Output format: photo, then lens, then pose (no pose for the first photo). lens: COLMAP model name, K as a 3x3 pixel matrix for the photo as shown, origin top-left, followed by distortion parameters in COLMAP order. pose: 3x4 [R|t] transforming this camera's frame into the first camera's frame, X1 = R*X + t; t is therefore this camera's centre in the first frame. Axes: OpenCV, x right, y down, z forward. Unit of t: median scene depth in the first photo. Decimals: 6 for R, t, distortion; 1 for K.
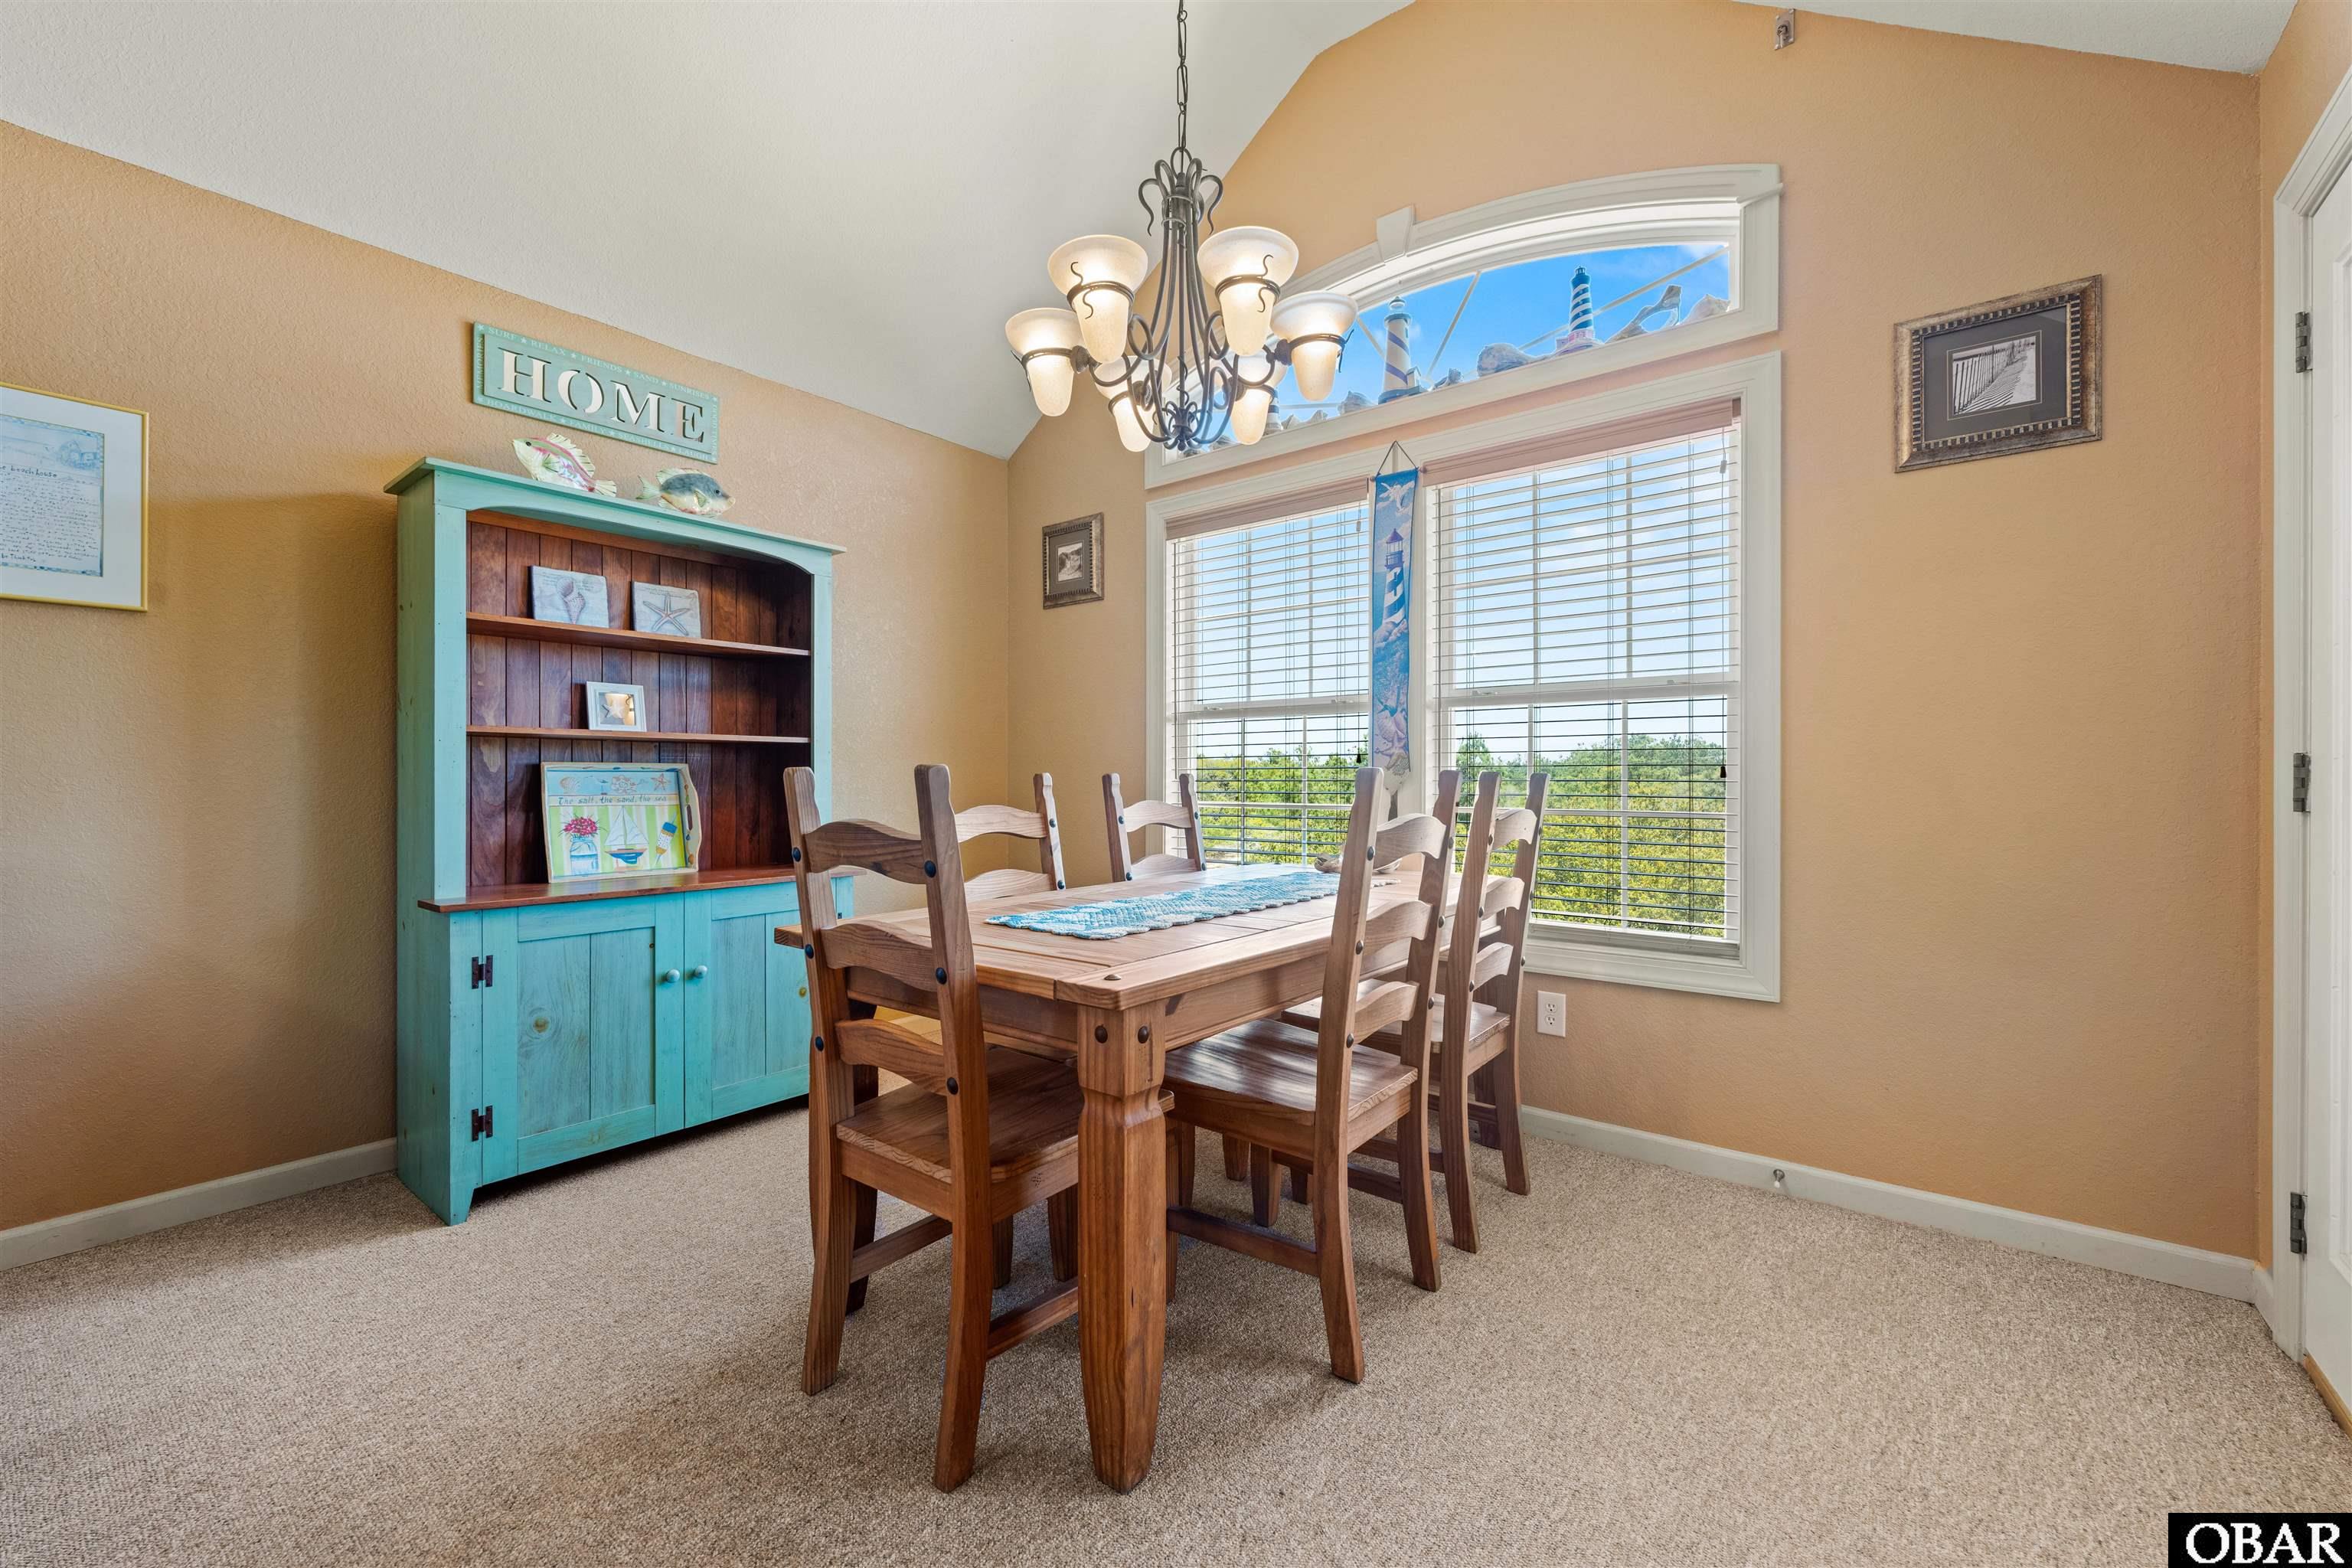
lens RADIAL K [[939.3, 0, 1178.8], [0, 939.3, 781.7], [0, 0, 1]] dist [-0.000829, -0.000046]
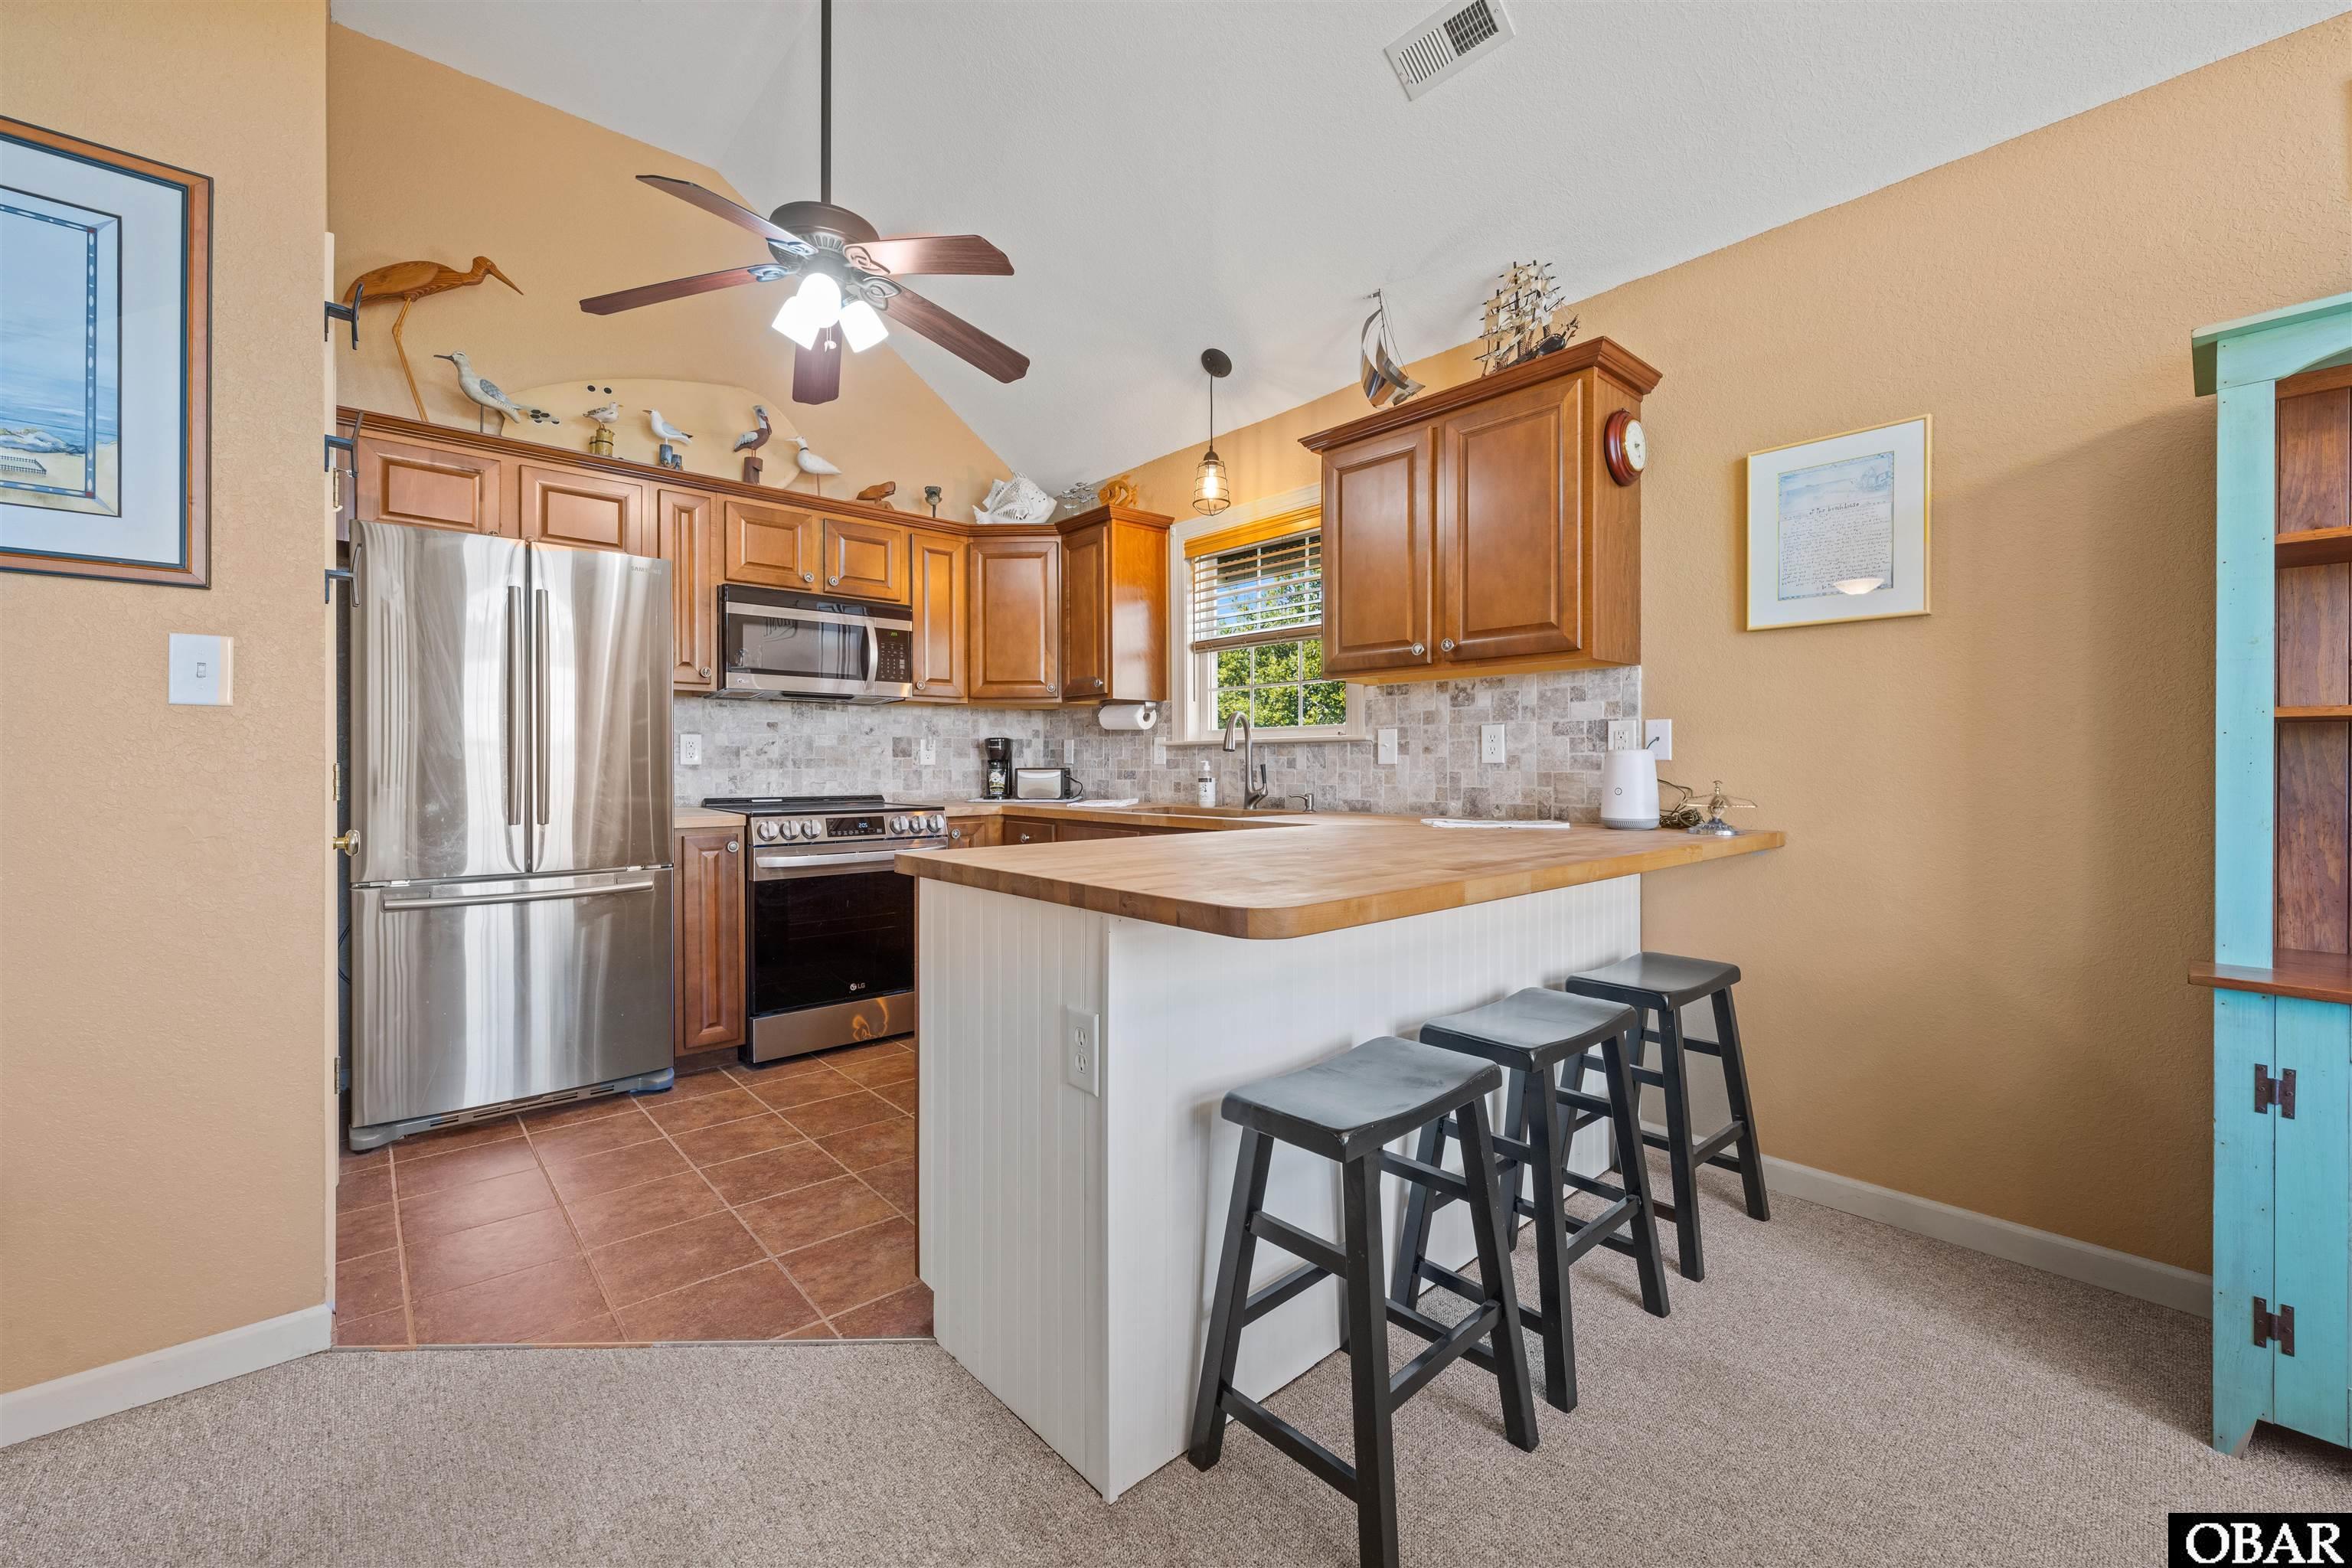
lens RADIAL K [[939.8, 0, 1178.9], [0, 939.8, 771.5], [0, 0, 1]] dist [-0.001995, -0.000245]
pose [[-0.171231, 0.007575, -0.985202, 0.013251], [-0.003972, 0.999957, 0.008379, -0.014947], [0.985223, 0.005348, -0.171193, 0.292095]]
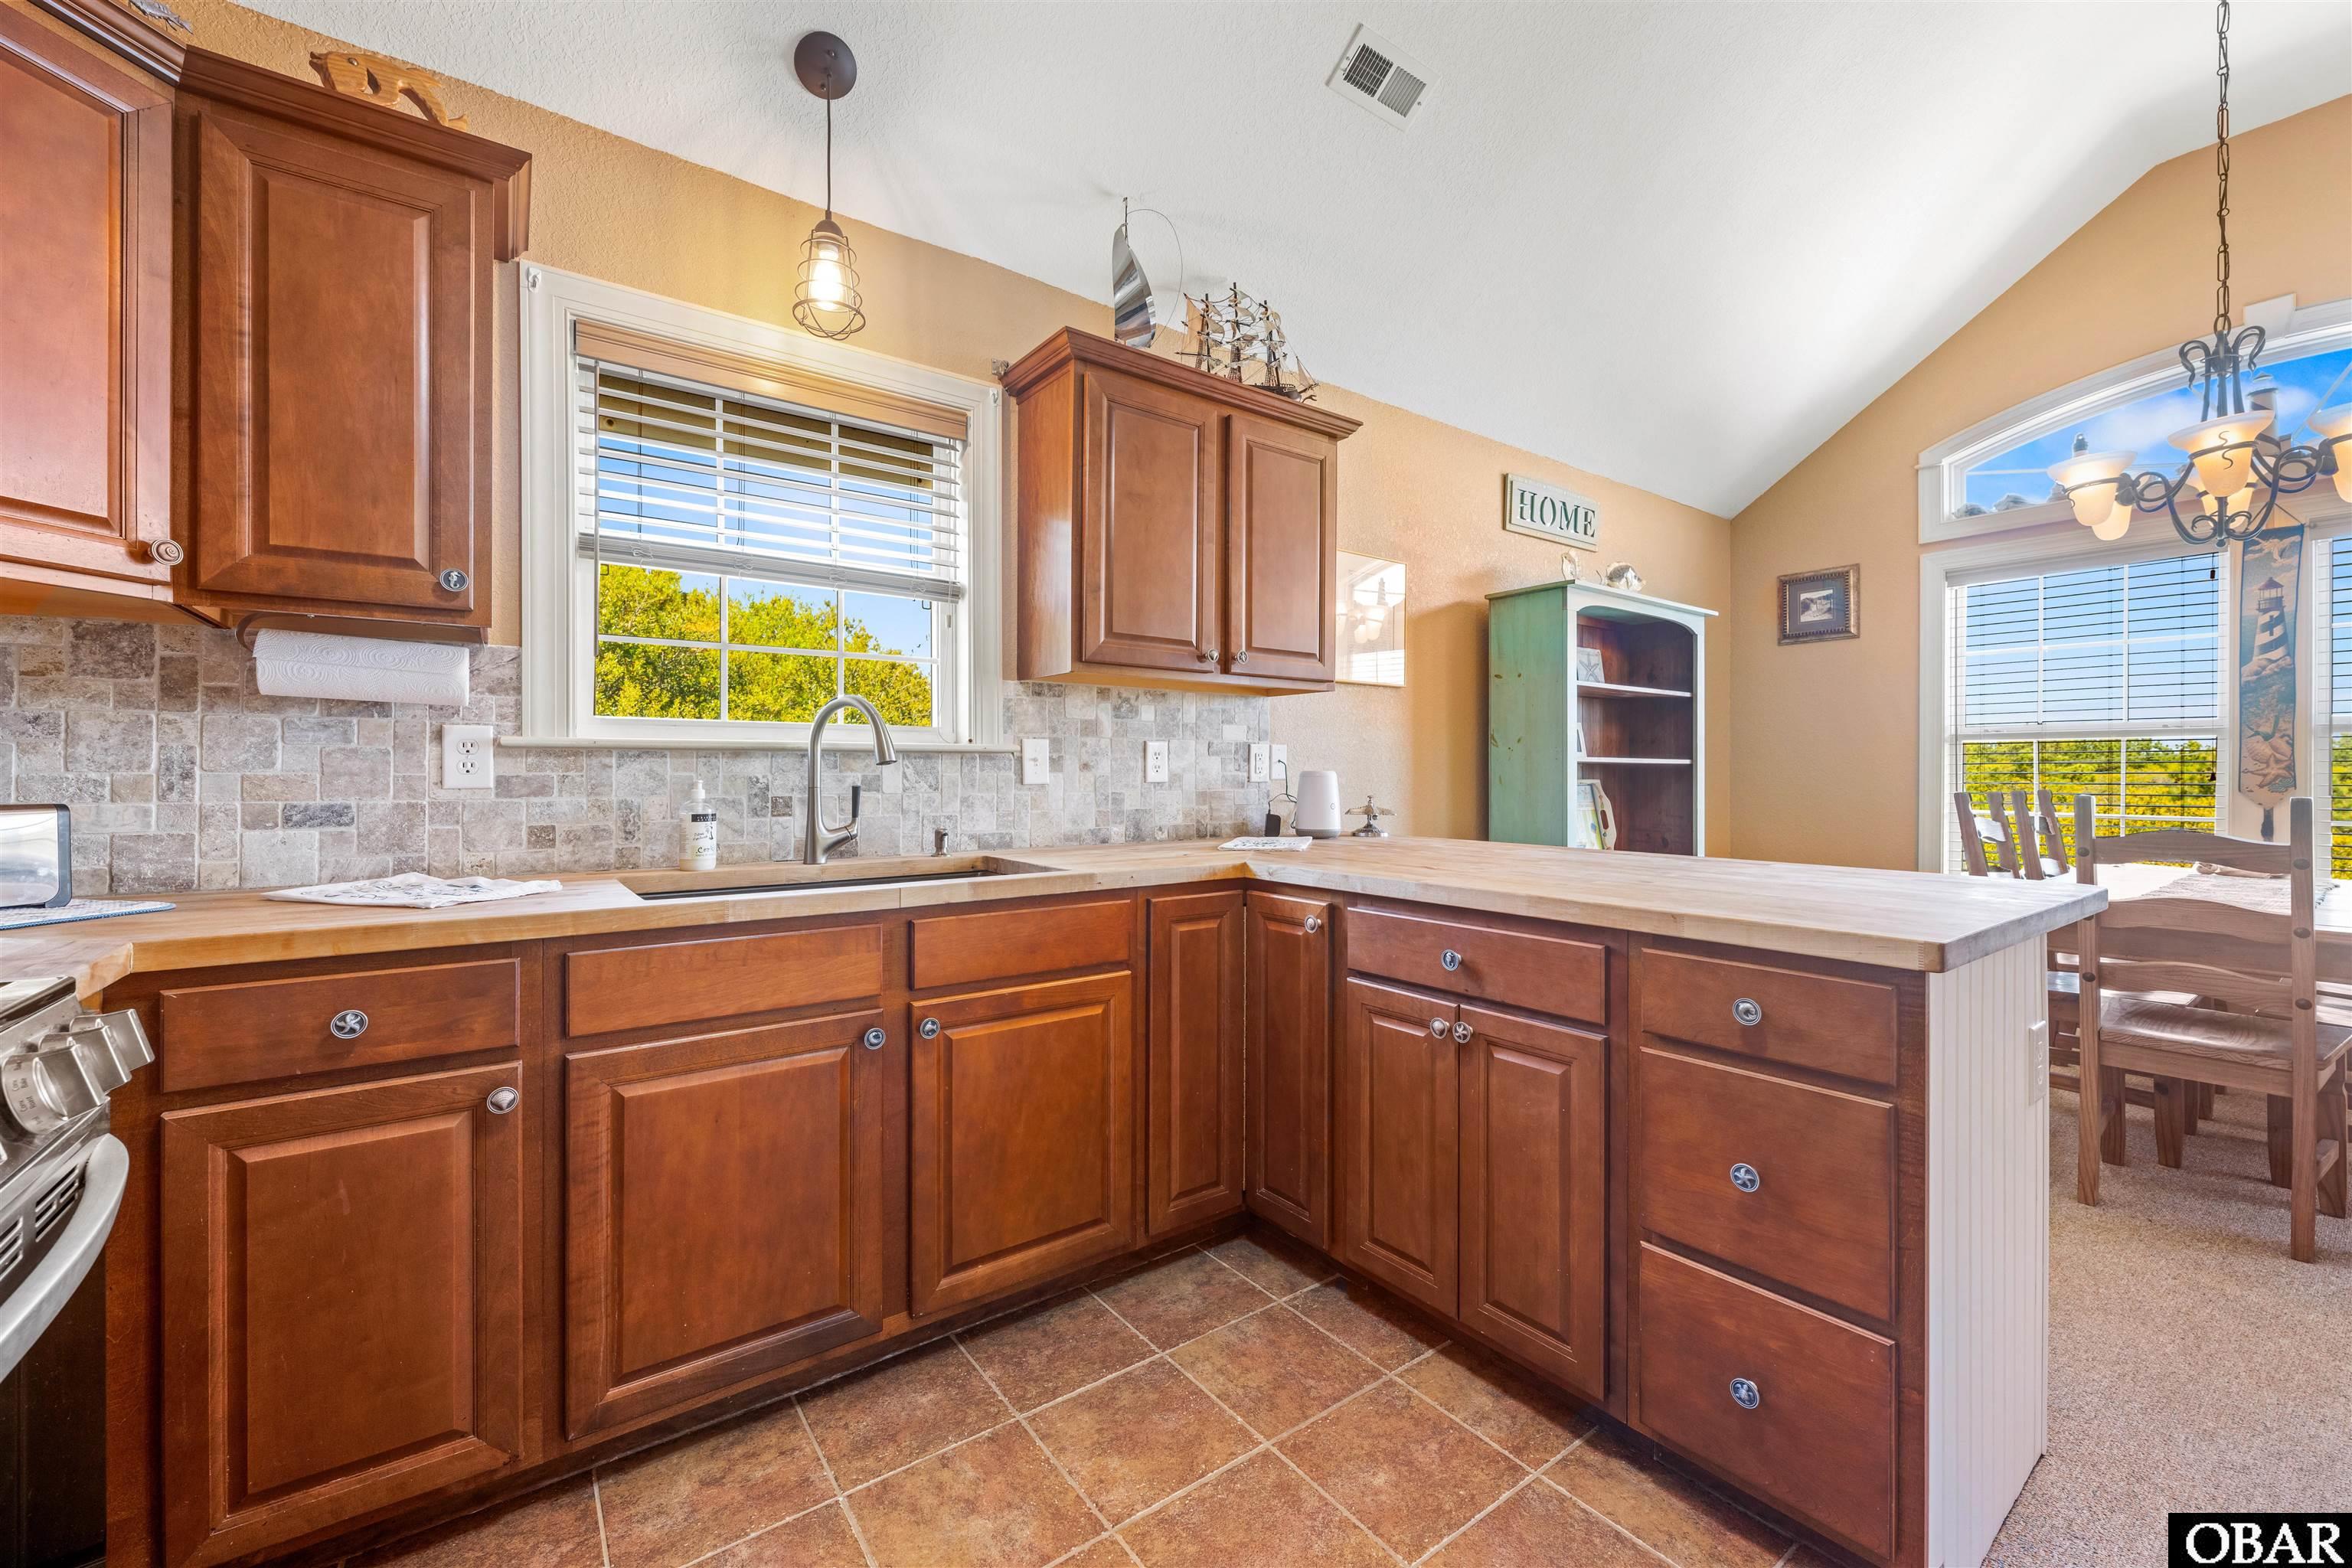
lens RADIAL K [[944.5, 0, 1178.2], [0, 944.5, 774.8], [0, 0, 1]] dist [0.001004, 0.000598]
pose [[0.965622, 0.002986, -0.259932, -0.803288], [-0.003565, 0.999992, -0.001755, -0.023045], [0.259925, 0.002622, 0.965625, -0.489566]]
